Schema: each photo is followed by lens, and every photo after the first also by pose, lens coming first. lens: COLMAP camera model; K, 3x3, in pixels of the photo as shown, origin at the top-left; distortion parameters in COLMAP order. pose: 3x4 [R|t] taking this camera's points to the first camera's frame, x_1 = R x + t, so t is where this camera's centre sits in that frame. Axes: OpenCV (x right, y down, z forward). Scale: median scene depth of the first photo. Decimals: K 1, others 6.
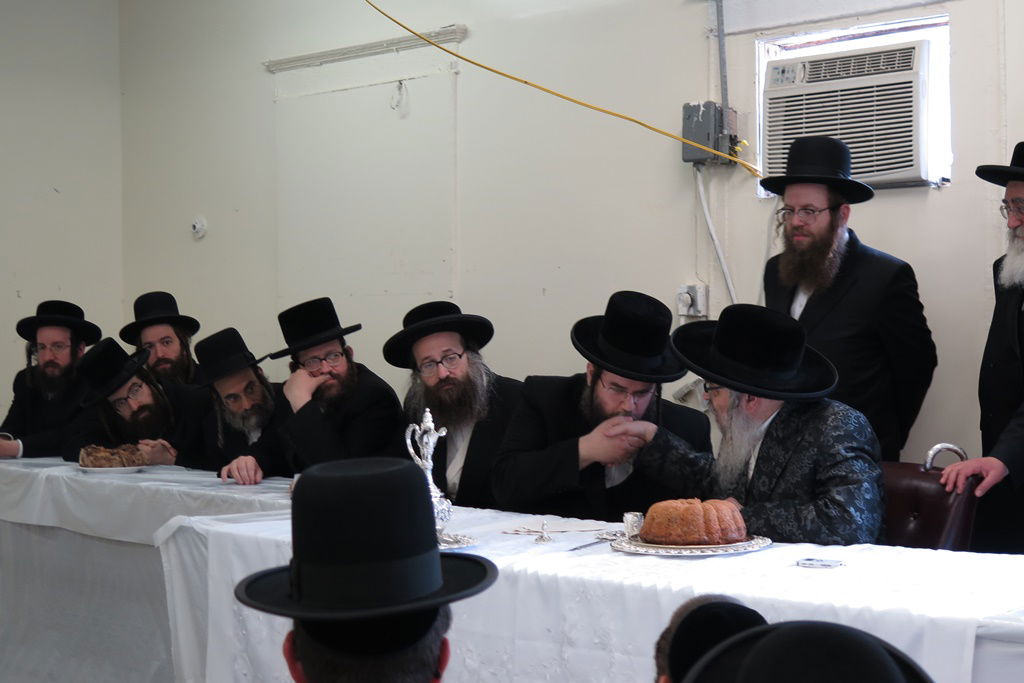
lens RADIAL K [[1788.4, 0, 512.0], [0, 1788.4, 341.5], [0, 0, 1]] dist [-0.039747, -0.153013]
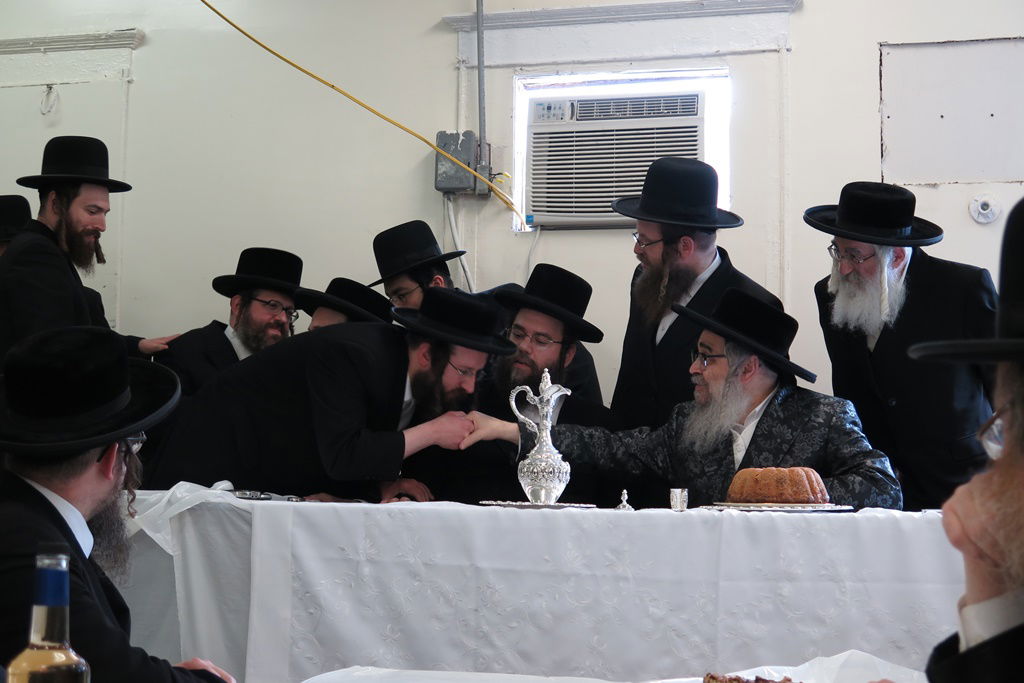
lens RADIAL K [[1993.1, 0, 512.0], [0, 1993.1, 341.5], [0, 0, 1]] dist [-0.074784, 0.124573]
pose [[0.871247, 0.058887, 0.487300, -0.427634], [-0.015734, 0.995618, -0.092183, 0.088841], [-0.490593, 0.072647, 0.868355, 0.041770]]
